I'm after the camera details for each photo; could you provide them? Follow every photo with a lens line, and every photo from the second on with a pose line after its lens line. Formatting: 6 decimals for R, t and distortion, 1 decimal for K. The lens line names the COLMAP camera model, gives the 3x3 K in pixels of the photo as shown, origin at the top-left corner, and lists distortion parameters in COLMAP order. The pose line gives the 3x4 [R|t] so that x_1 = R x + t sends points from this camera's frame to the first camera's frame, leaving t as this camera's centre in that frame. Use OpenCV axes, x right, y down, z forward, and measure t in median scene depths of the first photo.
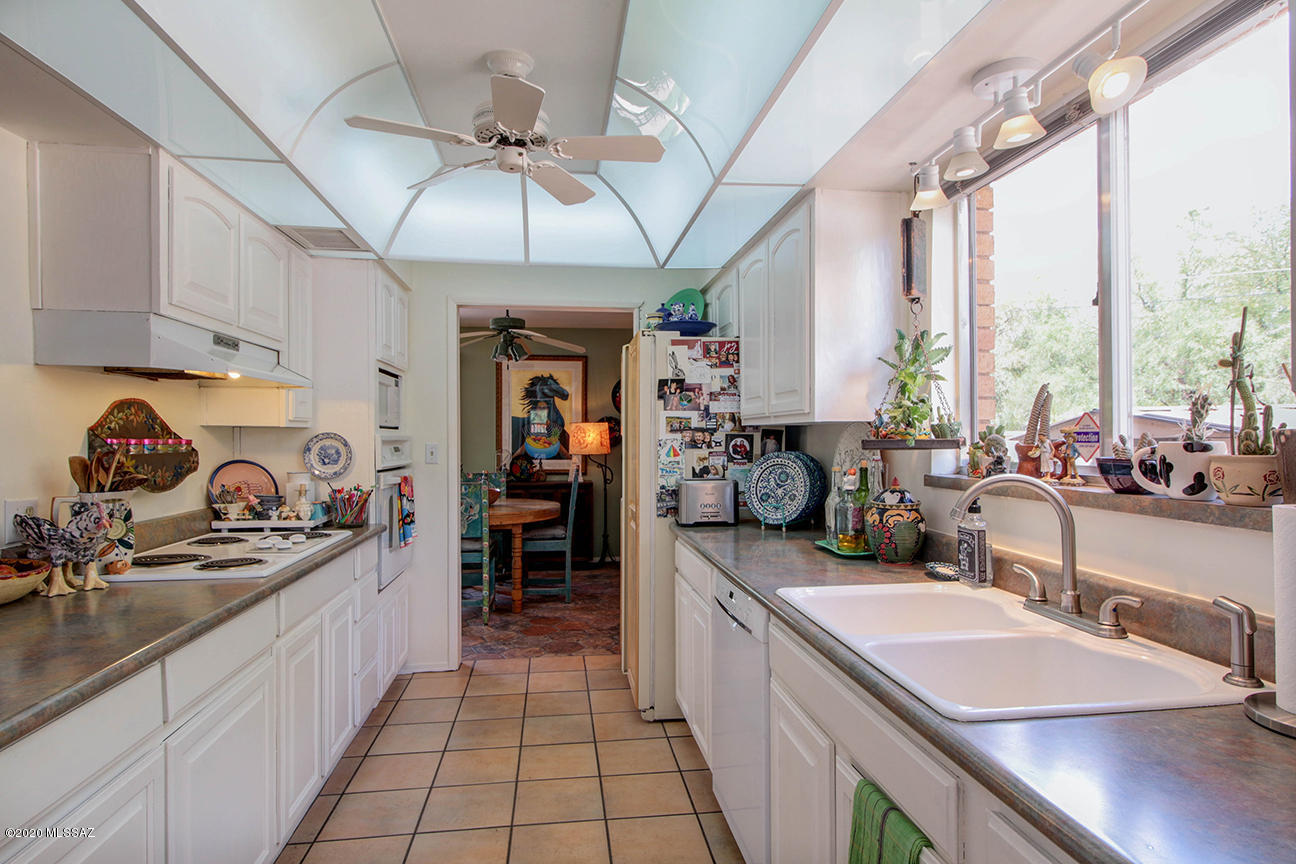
lens RADIAL K [[715.0, 0, 648.0], [0, 715.0, 432.0], [0, 0, 1]] dist [0.000123, -0.000286]
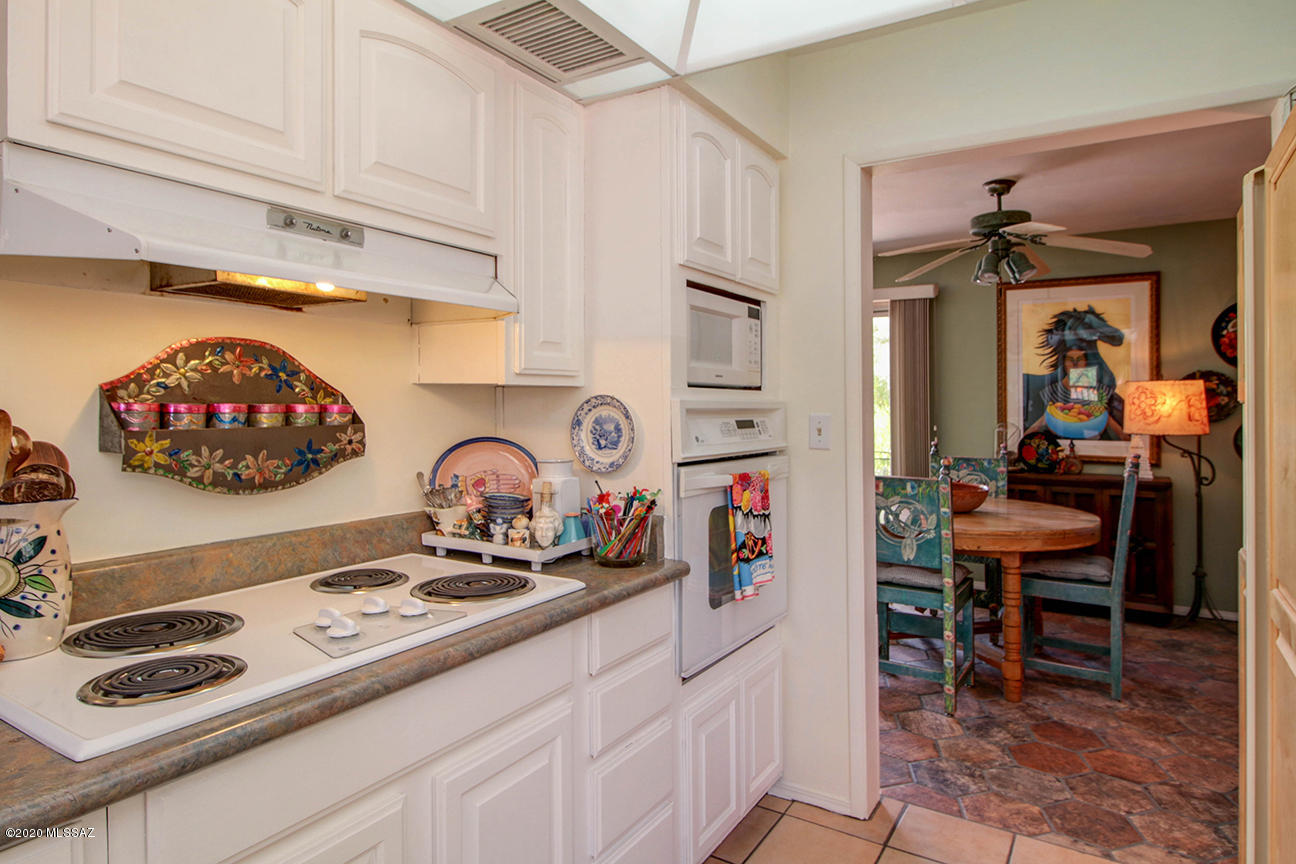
lens RADIAL K [[713.5, 0, 649.1], [0, 713.5, 396.0], [0, 0, 1]] dist [0.015969, -0.014545]
pose [[0.754830, -0.004199, -0.655908, -0.021325], [0.000940, 0.999985, -0.005321, 0.003200], [0.655920, 0.003400, 0.754822, 0.386511]]
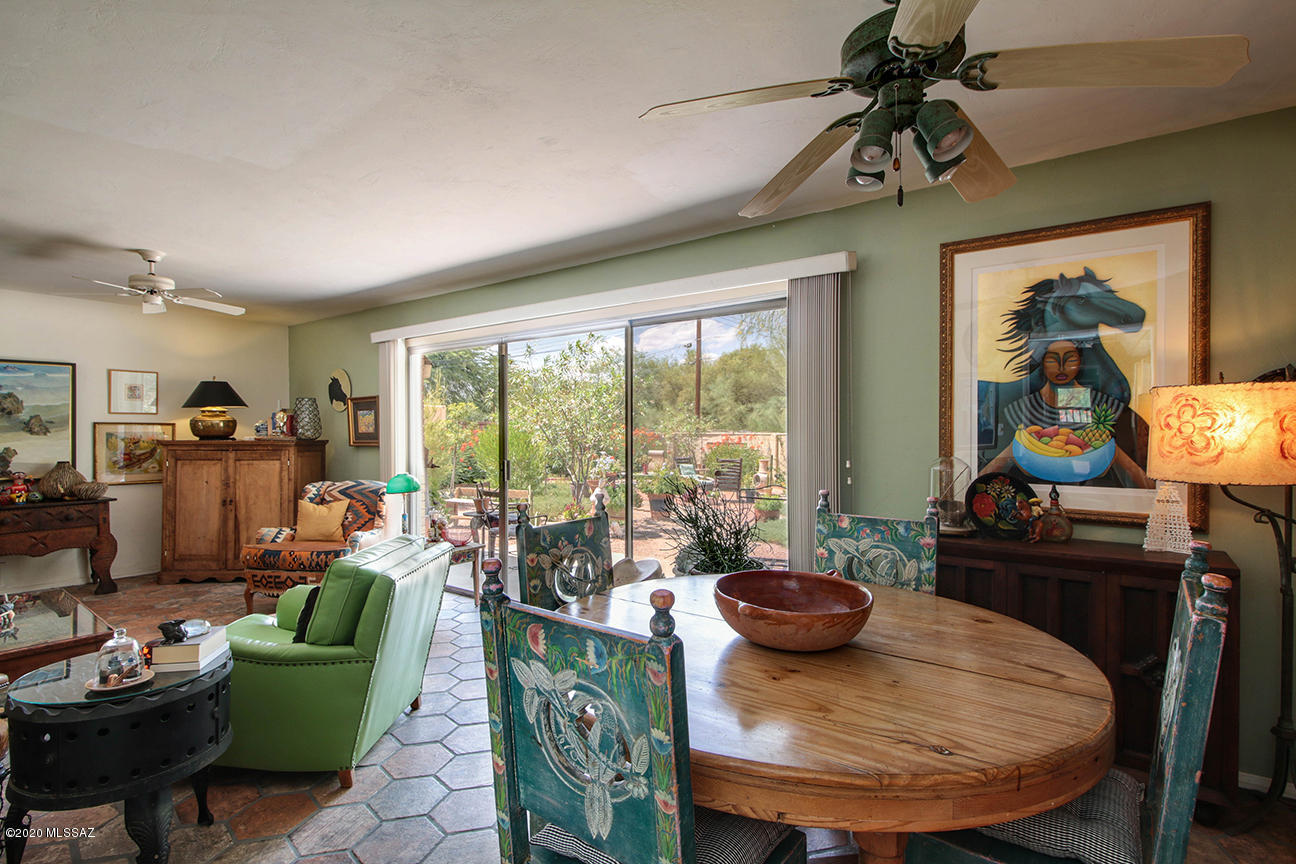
lens RADIAL K [[621.7, 0, 647.3], [0, 621.7, 436.7], [0, 0, 1]] dist [0.018389, -0.016234]
pose [[0.718673, 0.007497, -0.695308, -0.105251], [0.006008, 0.999838, 0.016990, 0.006201], [0.695322, -0.016388, 0.718511, 0.870393]]
